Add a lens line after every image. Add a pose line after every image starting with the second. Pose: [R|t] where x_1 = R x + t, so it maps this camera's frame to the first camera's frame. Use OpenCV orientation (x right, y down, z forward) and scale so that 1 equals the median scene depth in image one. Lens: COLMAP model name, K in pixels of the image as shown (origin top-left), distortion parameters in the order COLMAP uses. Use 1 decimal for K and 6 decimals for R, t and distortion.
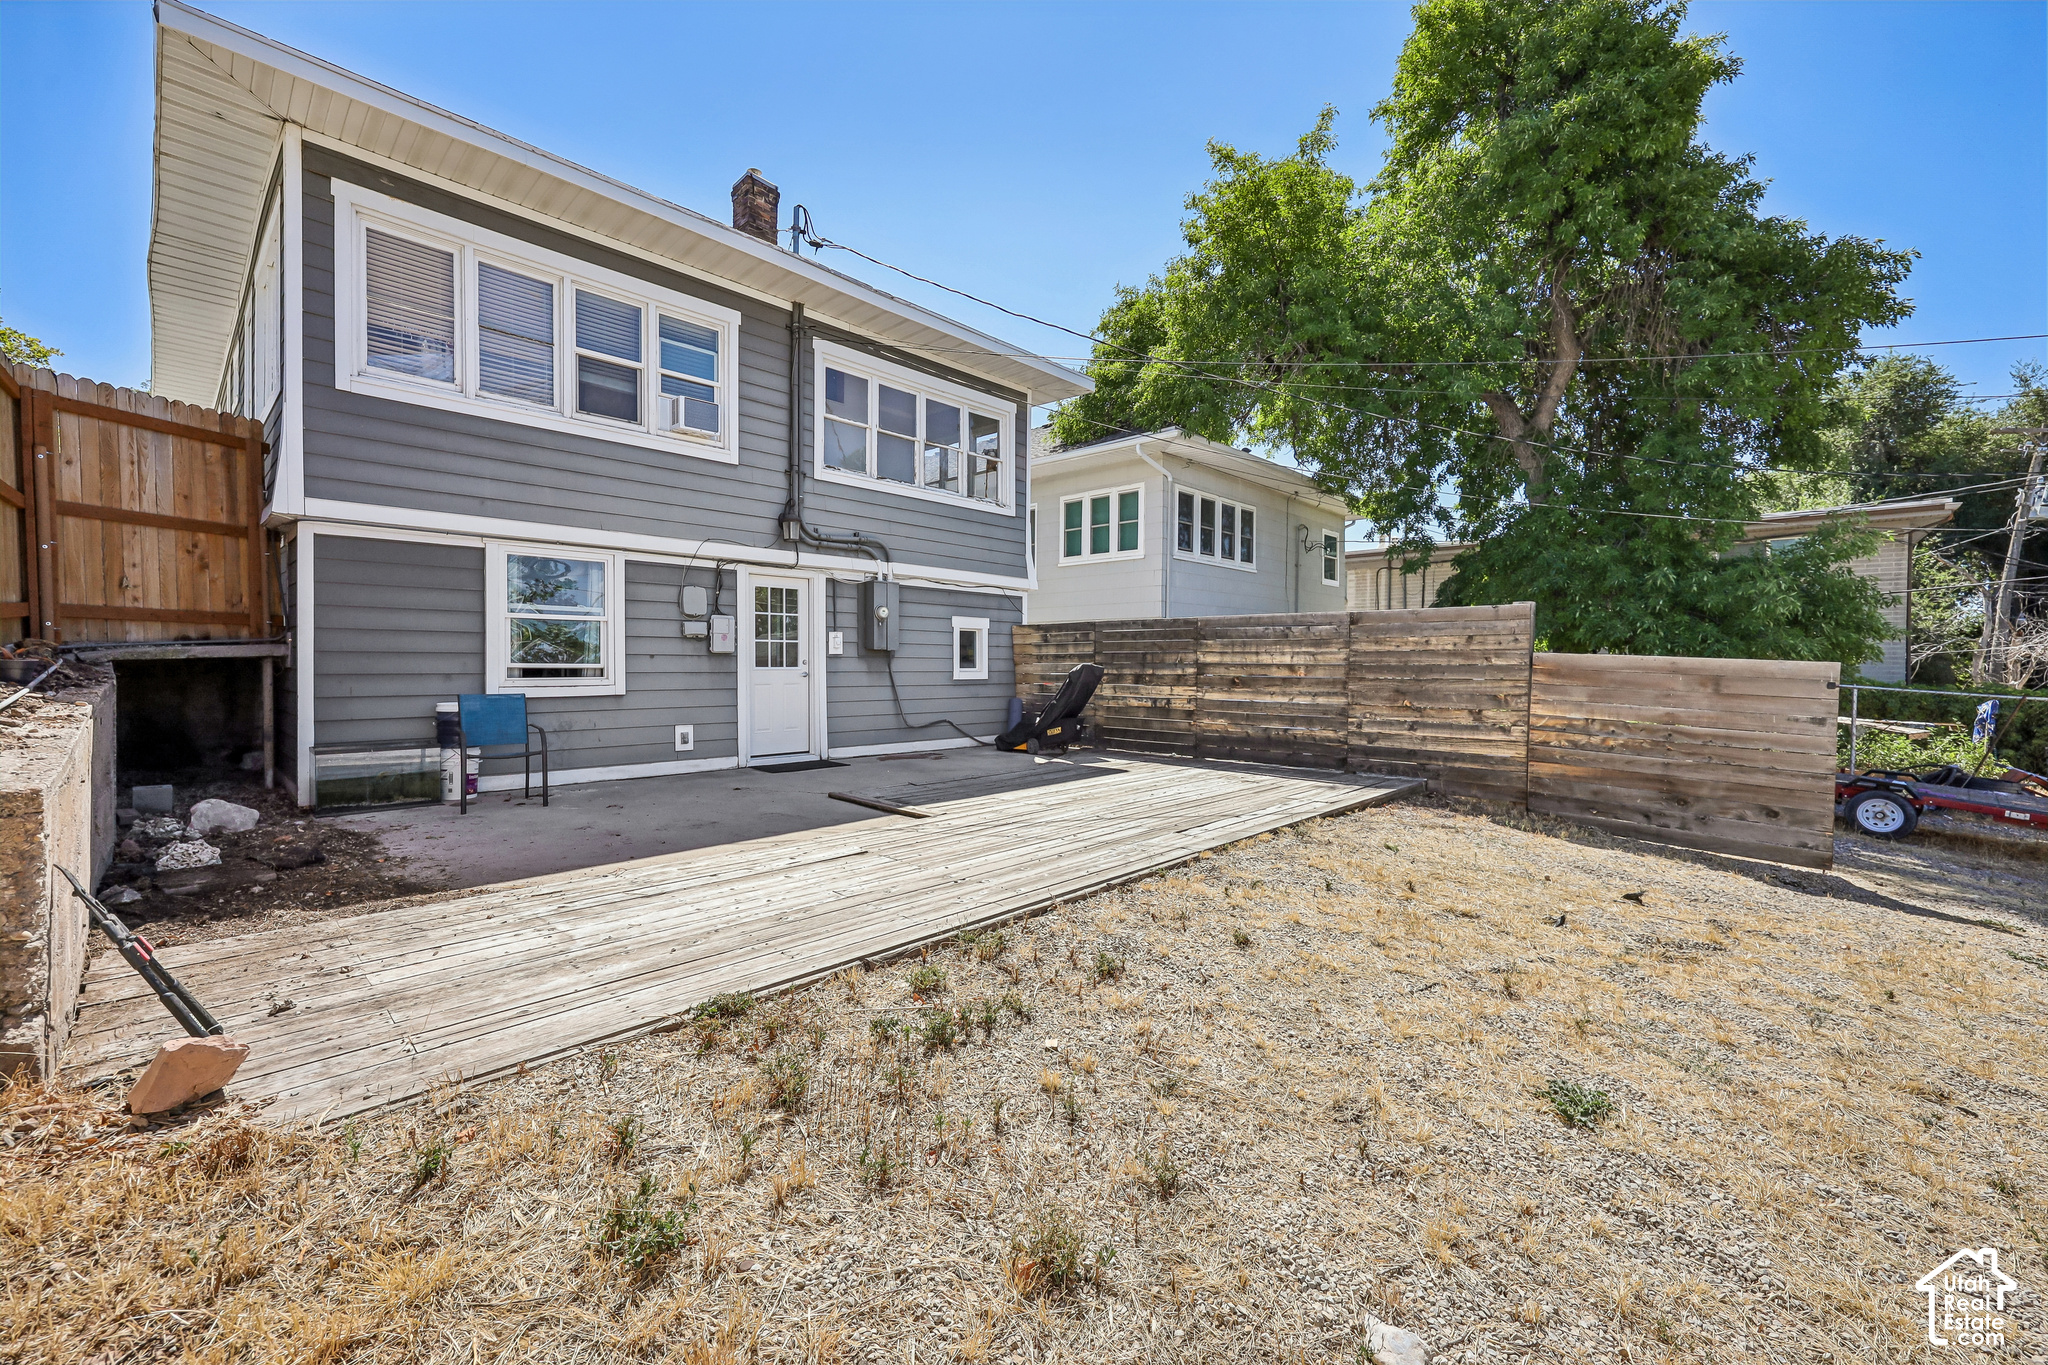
lens RADIAL K [[823.8, 0, 1031.8], [0, 823.8, 675.3], [0, 0, 1]] dist [0.000242, 0.000406]
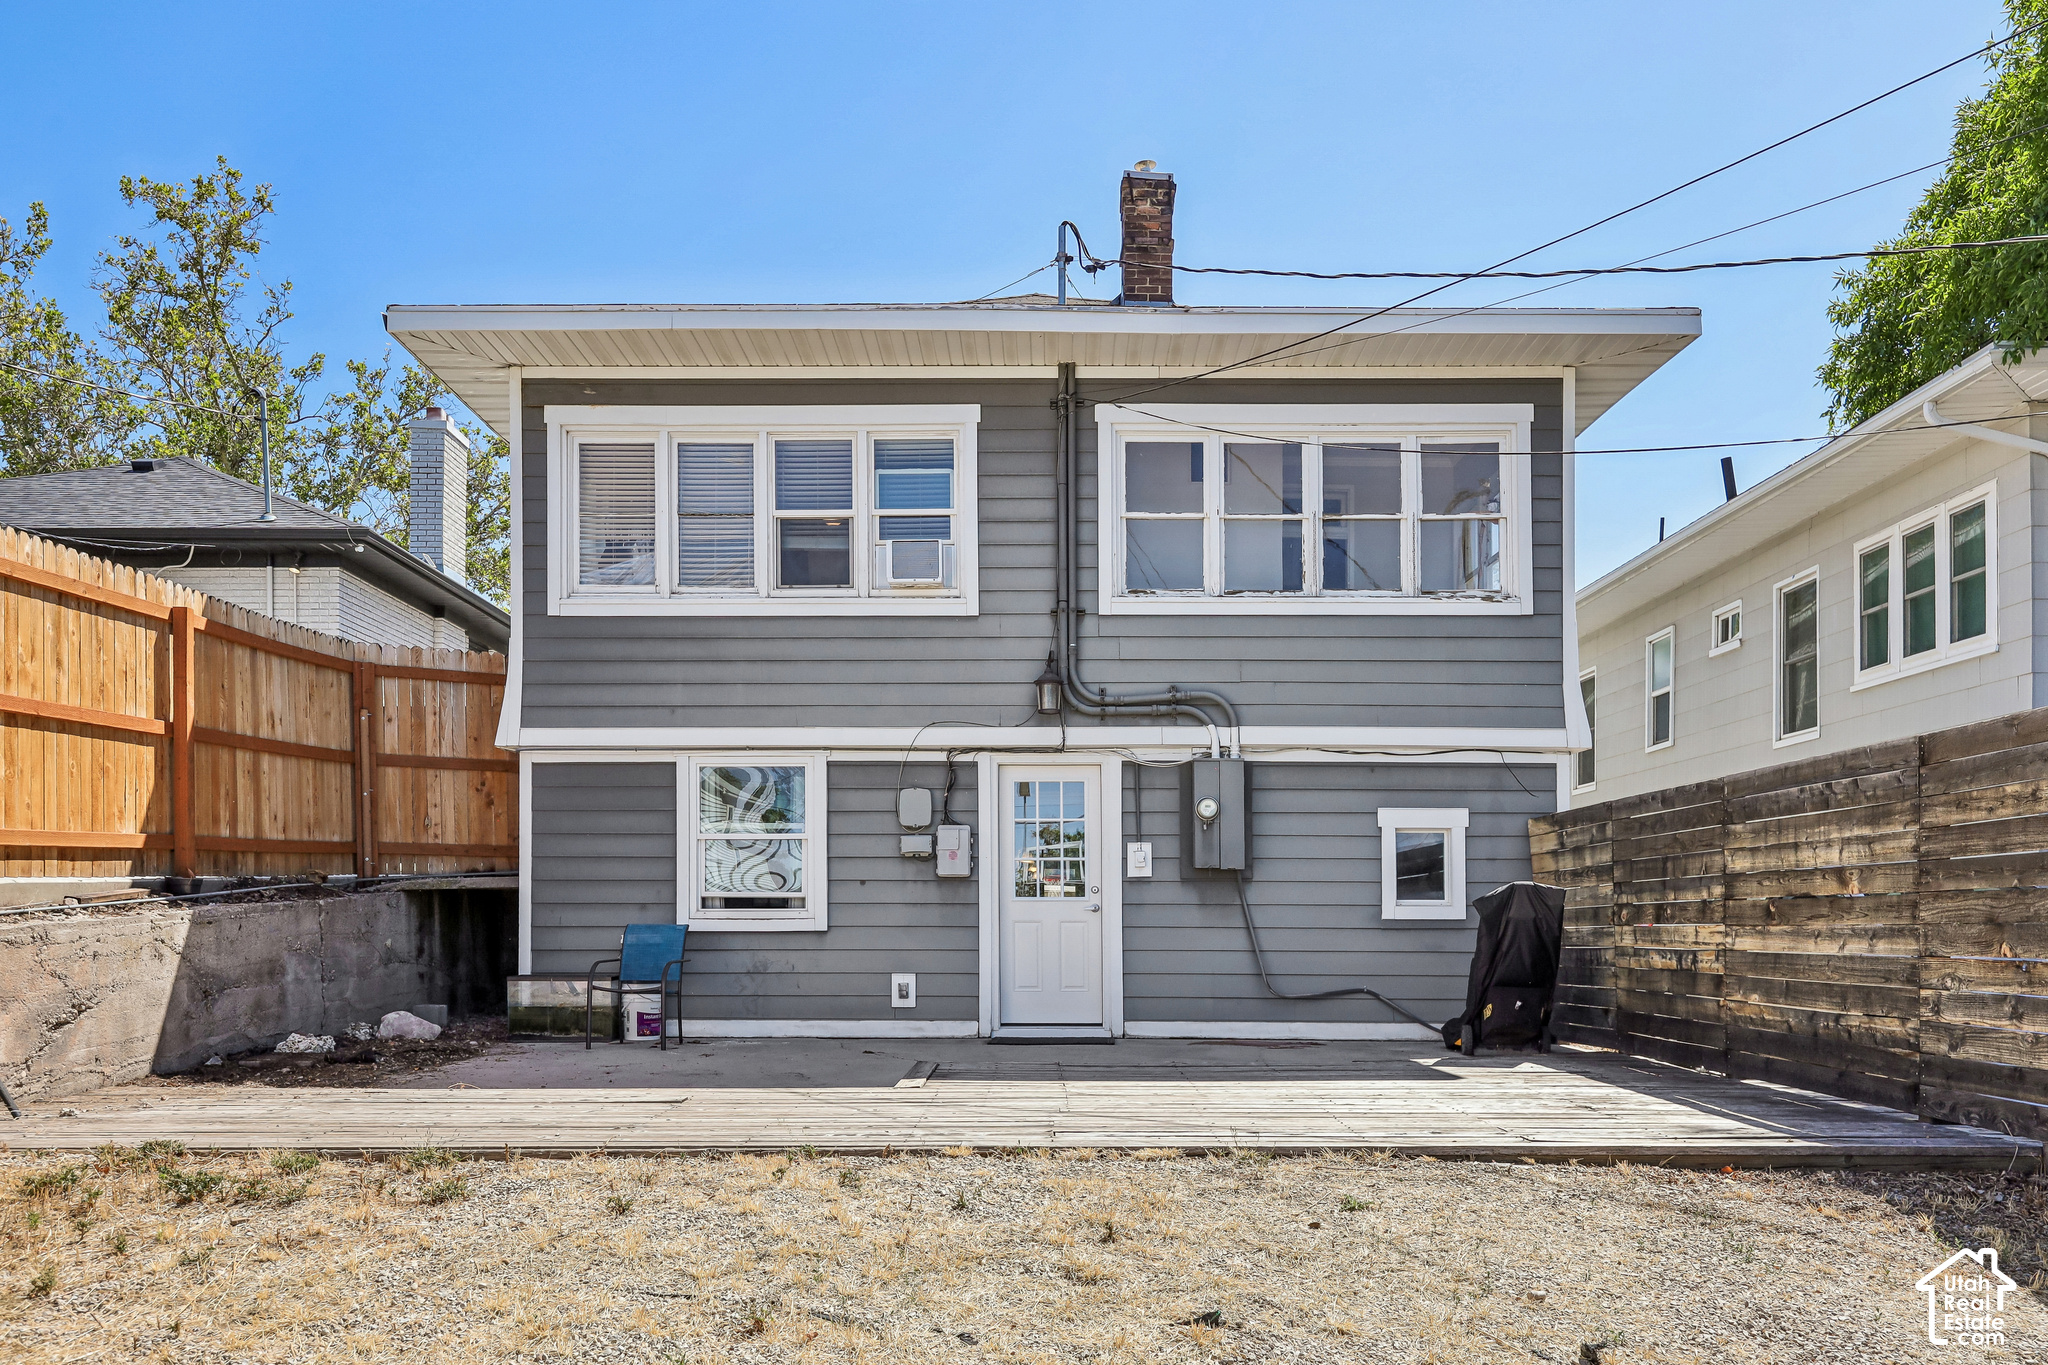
lens RADIAL K [[1488.8, 0, 1030.8], [0, 1488.8, 925.7], [0, 0, 1]] dist [-0.001191, 0.000605]
pose [[0.683618, -0.005019, -0.729823, 0.626374], [-0.008595, 0.999852, -0.014927, 0.034740], [0.729790, 0.016477, 0.683473, 0.149472]]
